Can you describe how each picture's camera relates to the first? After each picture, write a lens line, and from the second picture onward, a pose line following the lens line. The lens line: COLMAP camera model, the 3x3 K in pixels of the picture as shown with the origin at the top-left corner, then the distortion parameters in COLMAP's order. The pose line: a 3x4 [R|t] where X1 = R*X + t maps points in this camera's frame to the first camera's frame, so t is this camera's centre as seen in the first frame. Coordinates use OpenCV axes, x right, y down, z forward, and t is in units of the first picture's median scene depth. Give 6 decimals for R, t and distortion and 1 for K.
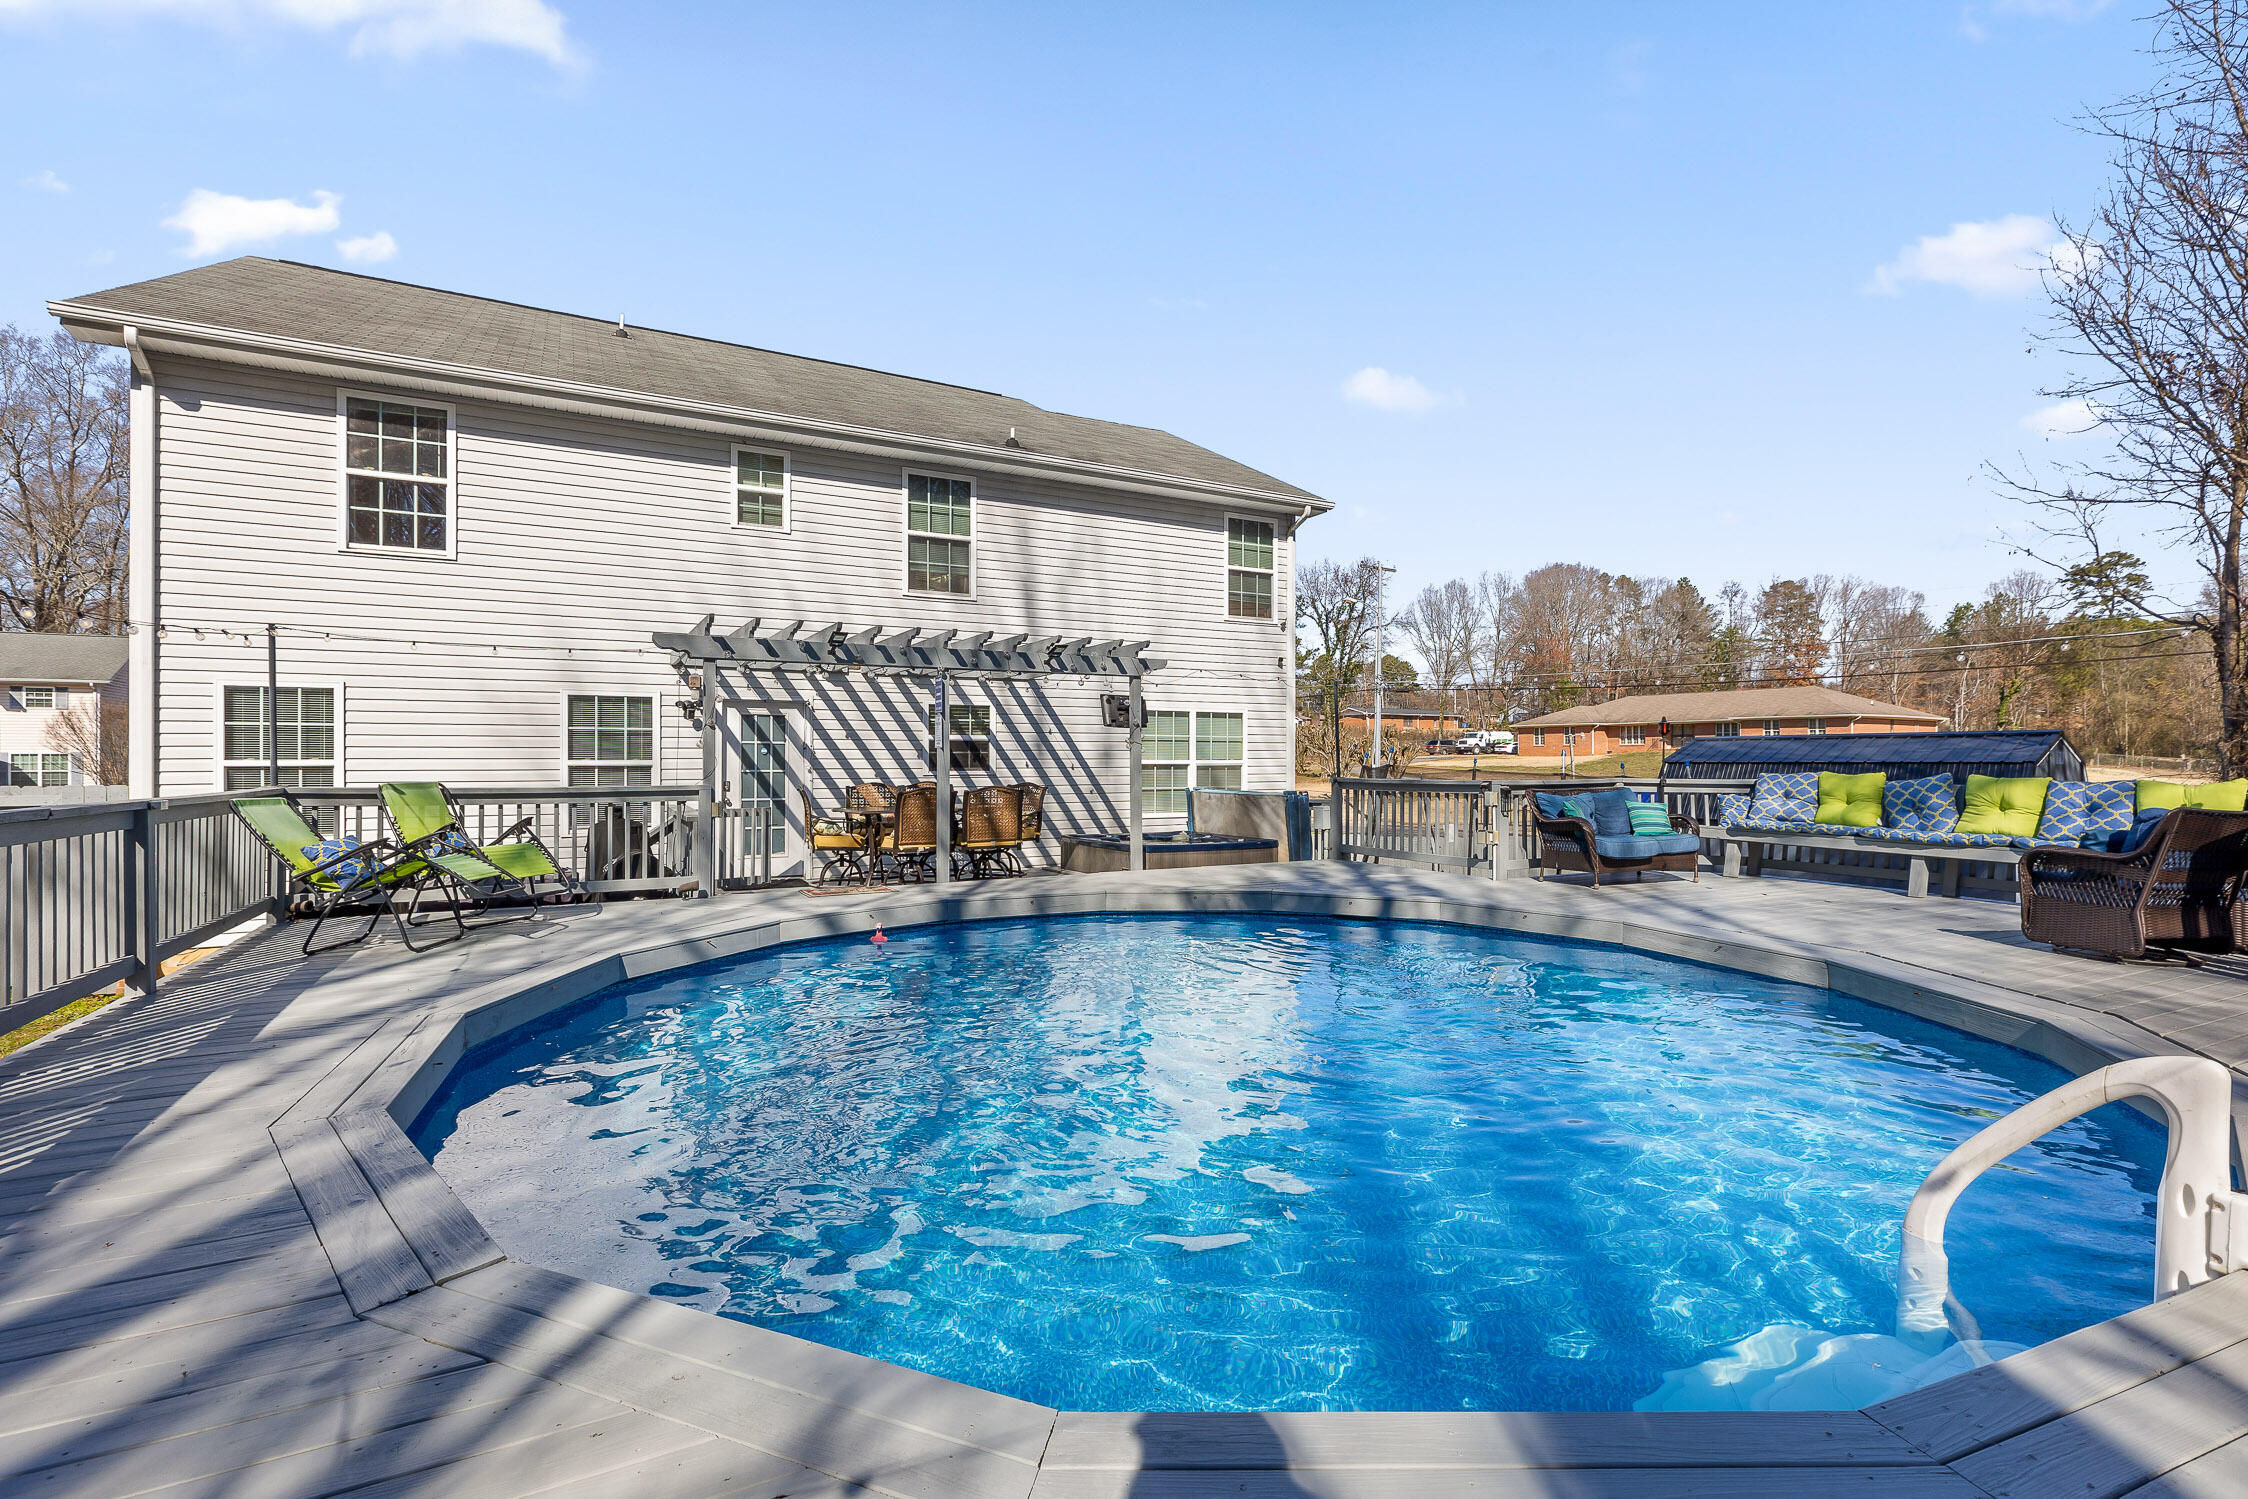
lens RADIAL K [[1021.1, 0, 1124.0], [0, 1021.1, 749.5], [0, 0, 1]] dist [-0.000075, -0.000276]
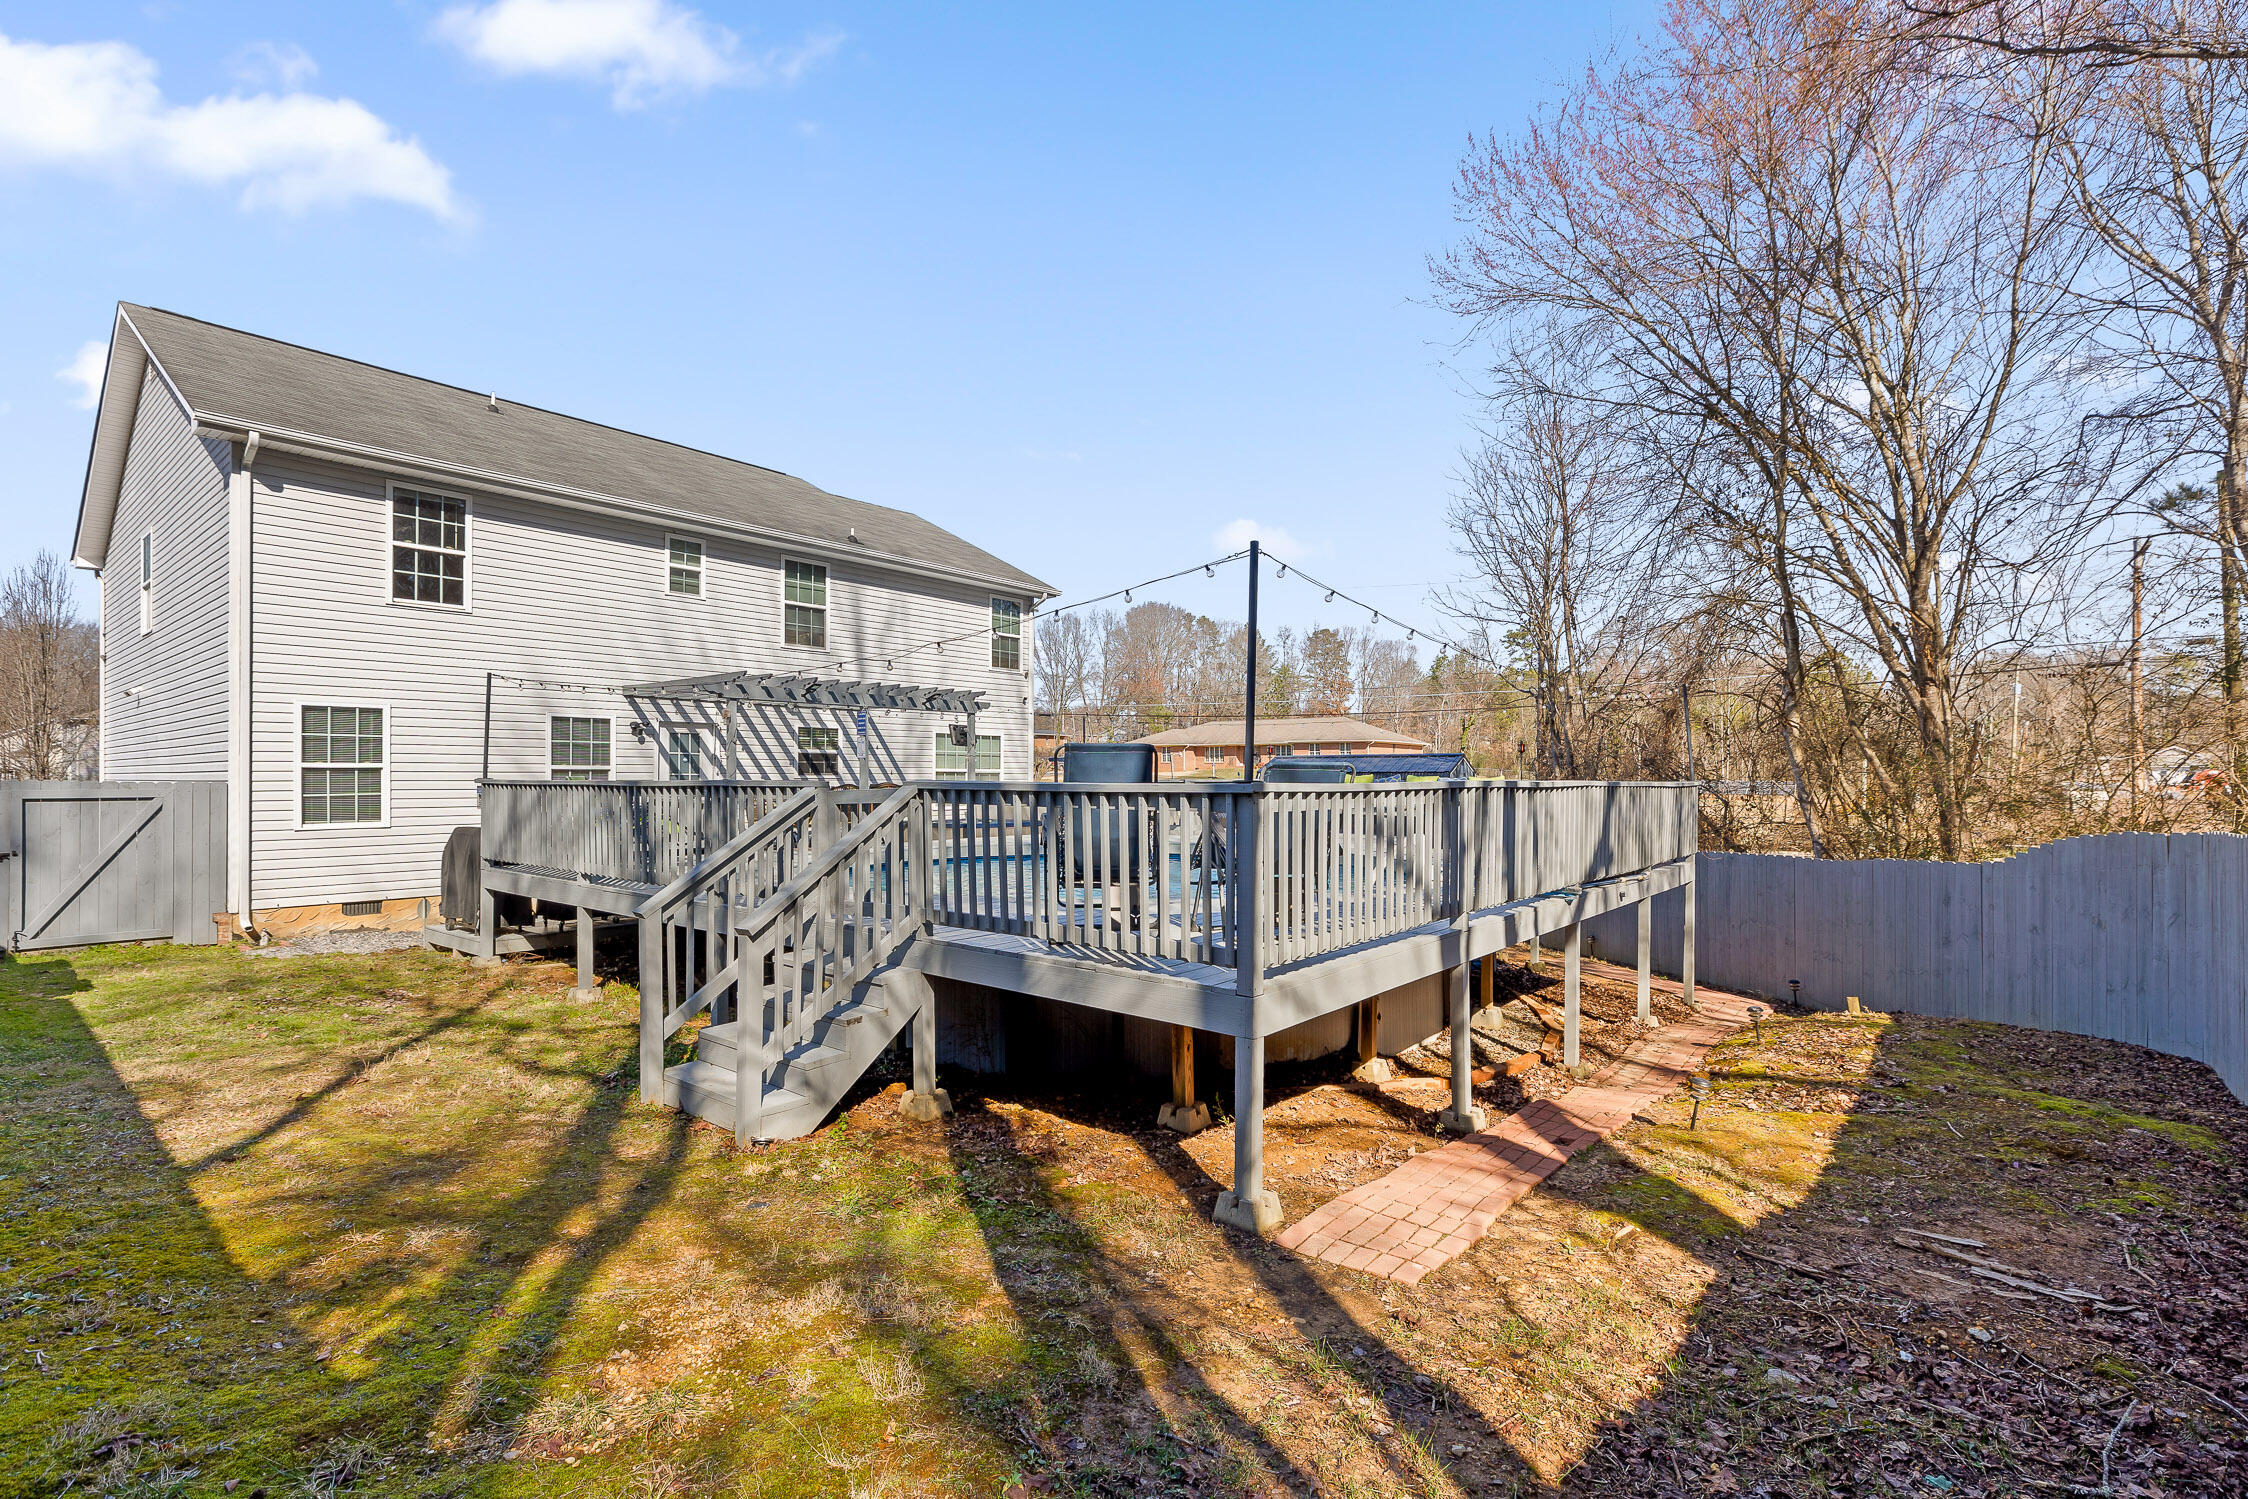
lens RADIAL K [[1021.1, 0, 1124.0], [0, 1021.1, 749.5], [0, 0, 1]] dist [-0.000075, -0.000276]
pose [[0.927661, 0.011289, 0.373253, -0.294158], [-0.005331, 0.999841, -0.016992, 0.007377], [-0.373385, 0.013773, 0.927574, -0.439036]]
